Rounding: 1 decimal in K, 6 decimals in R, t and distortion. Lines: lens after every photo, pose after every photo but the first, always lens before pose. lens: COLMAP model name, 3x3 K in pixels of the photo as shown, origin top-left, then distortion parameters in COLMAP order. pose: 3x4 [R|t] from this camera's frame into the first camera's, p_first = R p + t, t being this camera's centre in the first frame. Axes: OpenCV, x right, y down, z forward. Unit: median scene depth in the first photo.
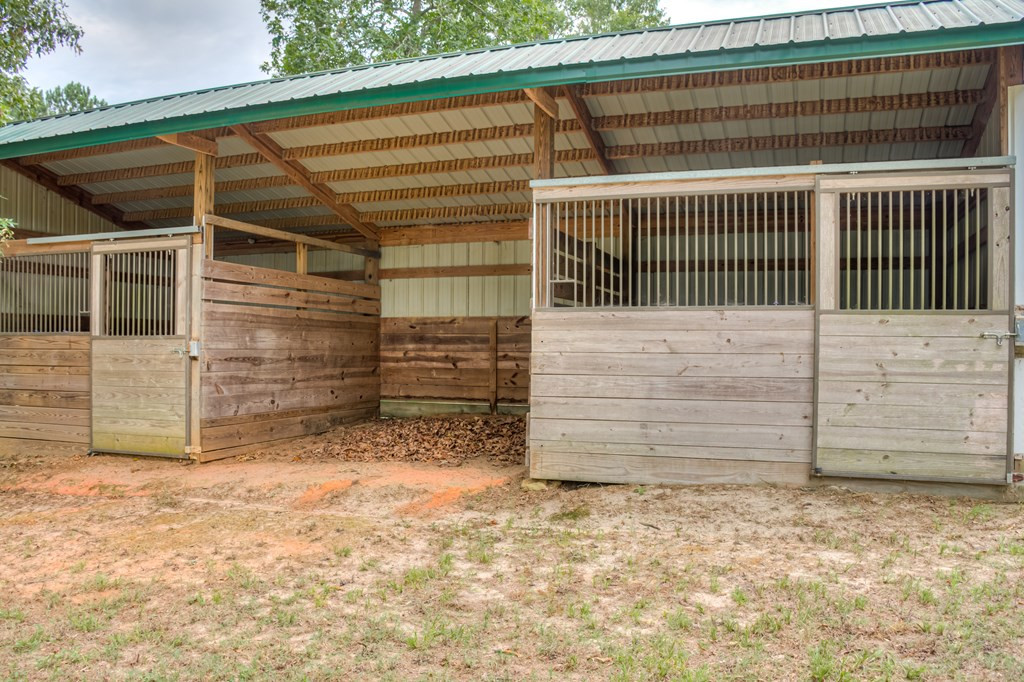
lens RADIAL K [[789.0, 0, 512.4], [0, 789.0, 356.1], [0, 0, 1]] dist [-0.116884, 0.099031]
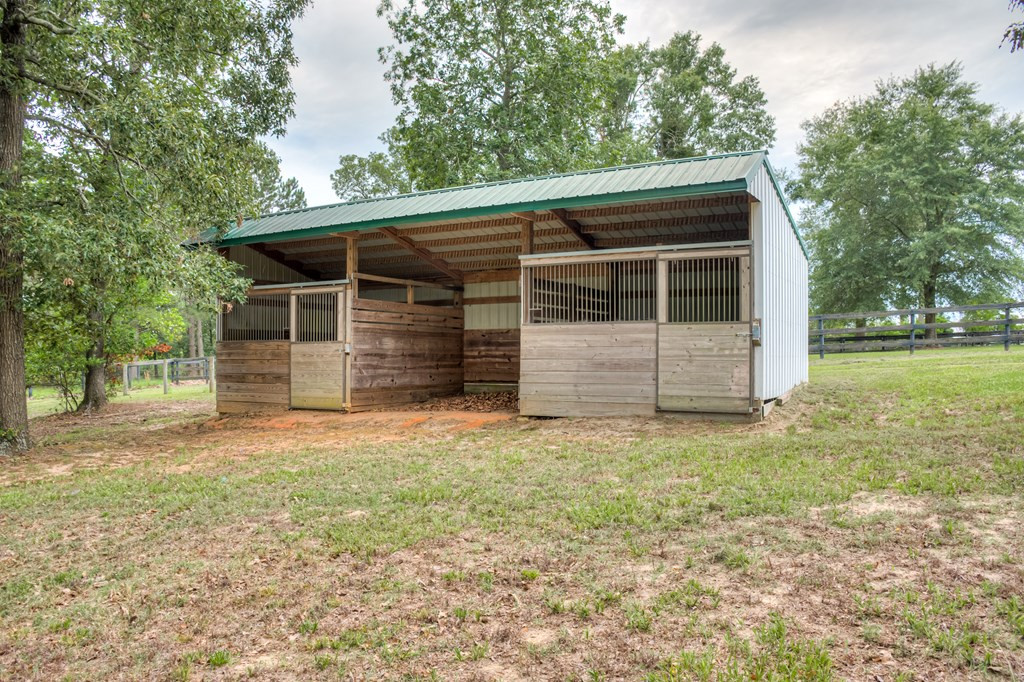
lens RADIAL K [[800.0, 0, 509.8], [0, 800.0, 361.8], [0, 0, 1]] dist [-0.024496, 0.001822]
pose [[0.982080, -0.004577, -0.188409, 0.295840], [0.002944, 0.999956, -0.008942, 0.038289], [0.188441, 0.008227, 0.982050, -0.717902]]
